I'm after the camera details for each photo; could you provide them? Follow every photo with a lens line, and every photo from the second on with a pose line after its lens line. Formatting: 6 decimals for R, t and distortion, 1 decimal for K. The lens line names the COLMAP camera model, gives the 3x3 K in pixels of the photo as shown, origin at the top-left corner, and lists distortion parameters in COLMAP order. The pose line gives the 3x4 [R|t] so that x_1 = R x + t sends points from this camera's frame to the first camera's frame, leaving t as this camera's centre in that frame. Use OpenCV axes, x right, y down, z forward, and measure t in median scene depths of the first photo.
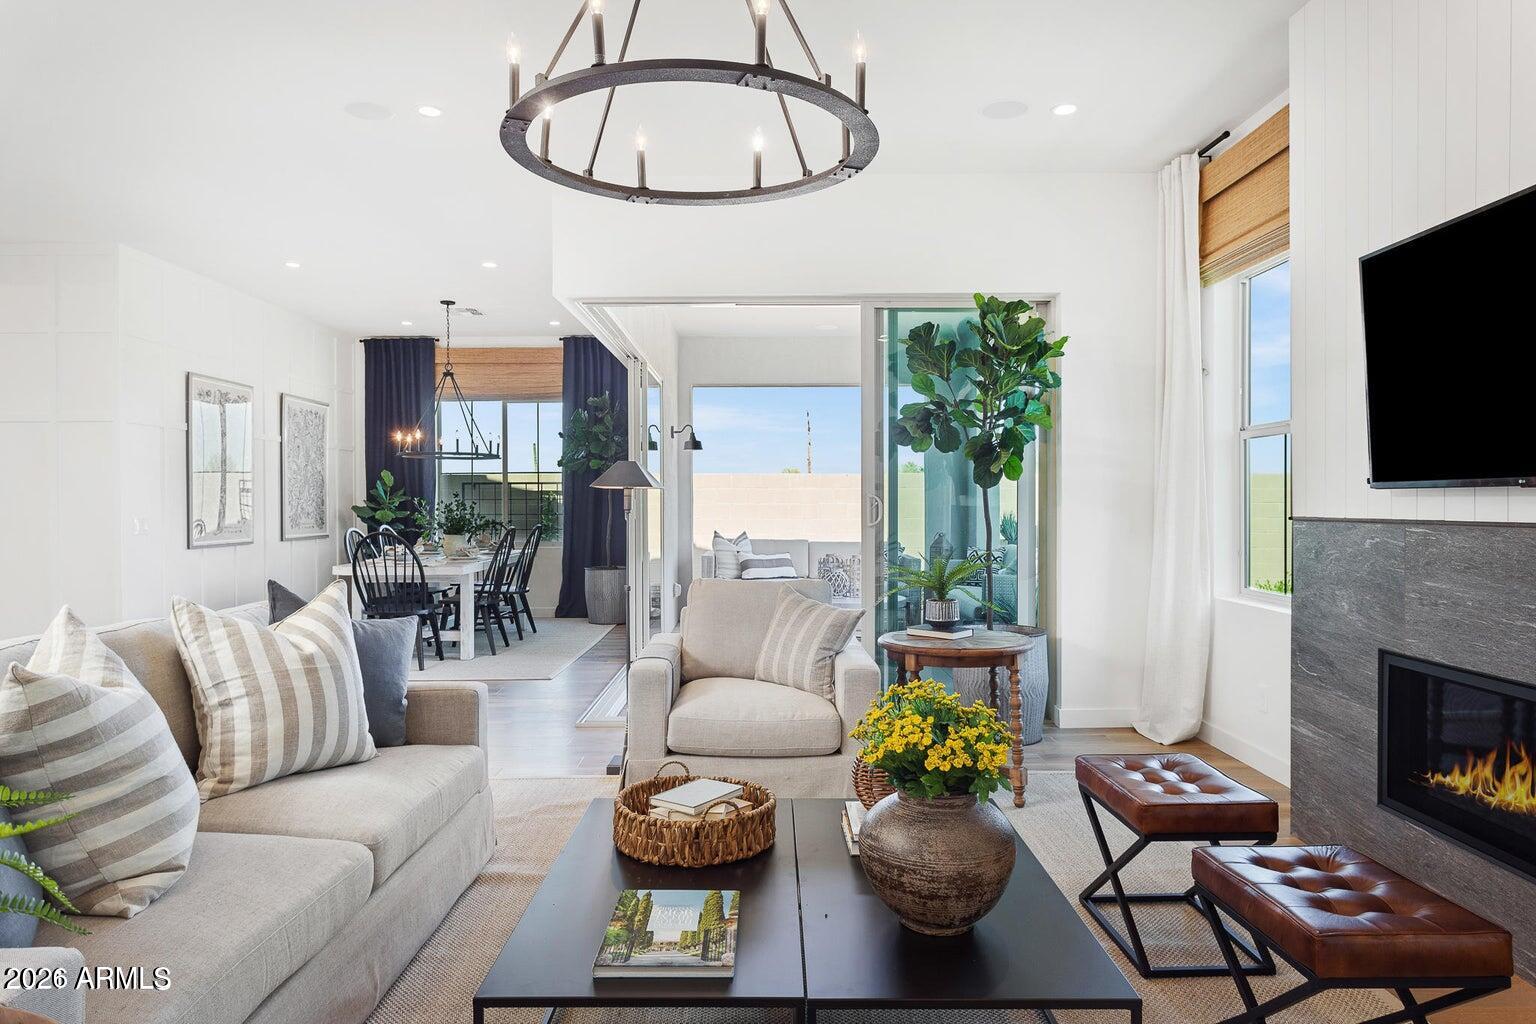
lens RADIAL K [[1005.9, 0, 752.6], [0, 1005.9, 468.3], [0, 0, 1]] dist [0.038073, -0.000653]
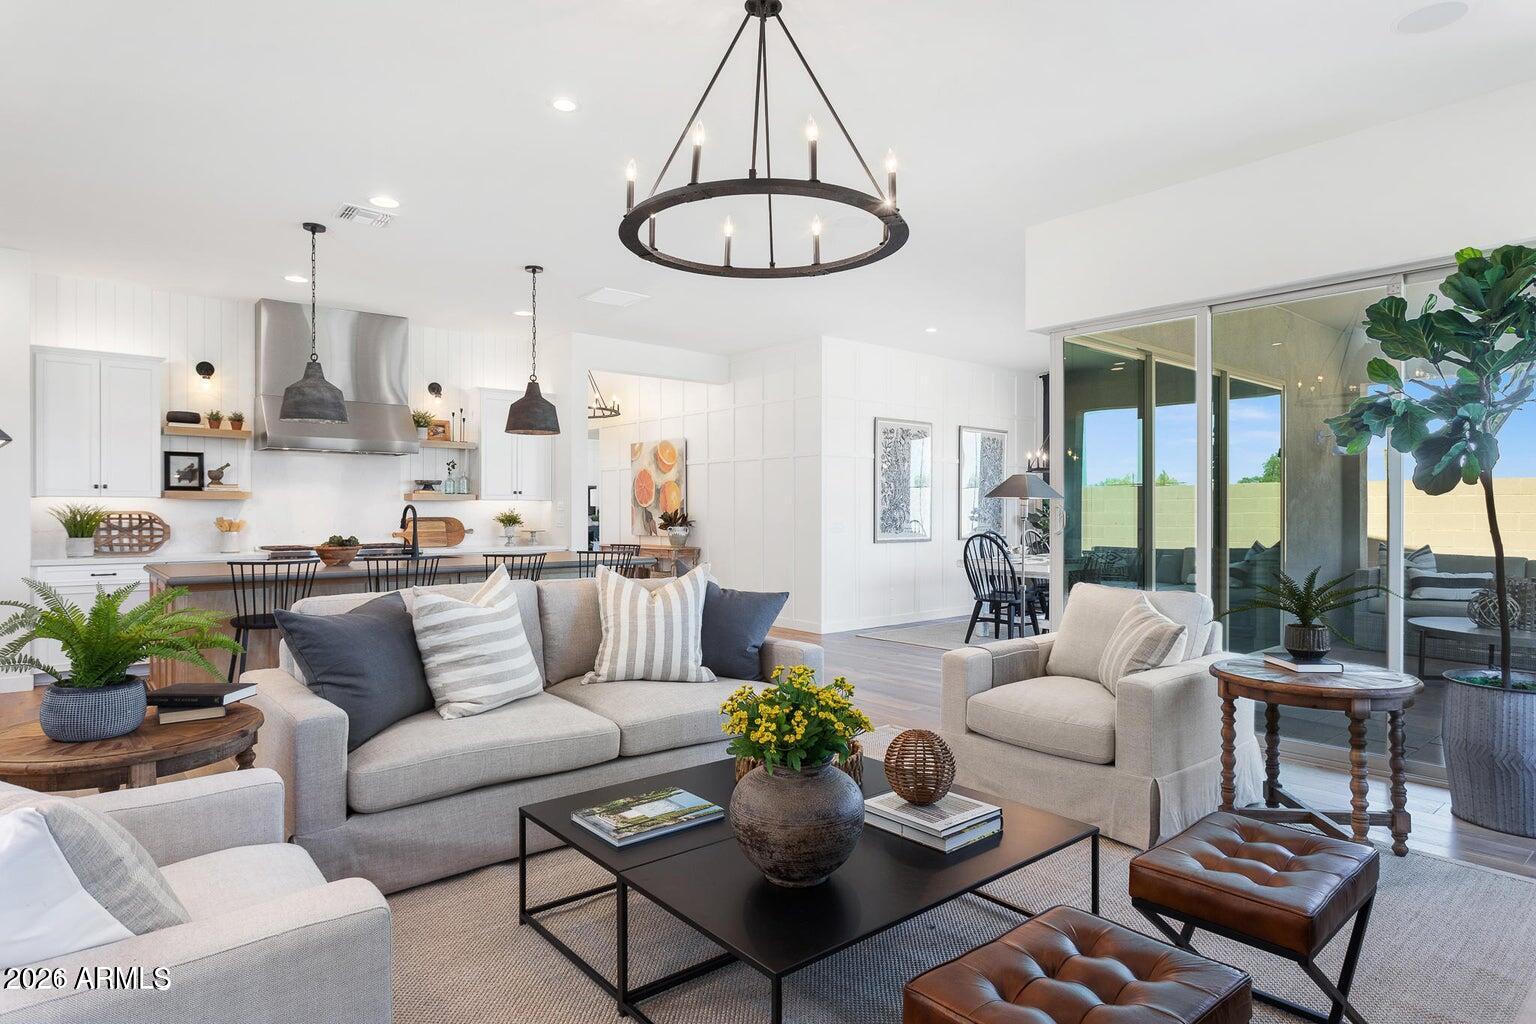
lens RADIAL K [[871.2, 0, 767.9], [0, 871.2, 513.5], [0, 0, 1]] dist [-0.019502, 0.001562]
pose [[0.650318, 0.006456, -0.759634, 0.779118], [0.021114, 0.999424, 0.026570, 0.010219], [0.759368, -0.033319, 0.649807, 0.299100]]
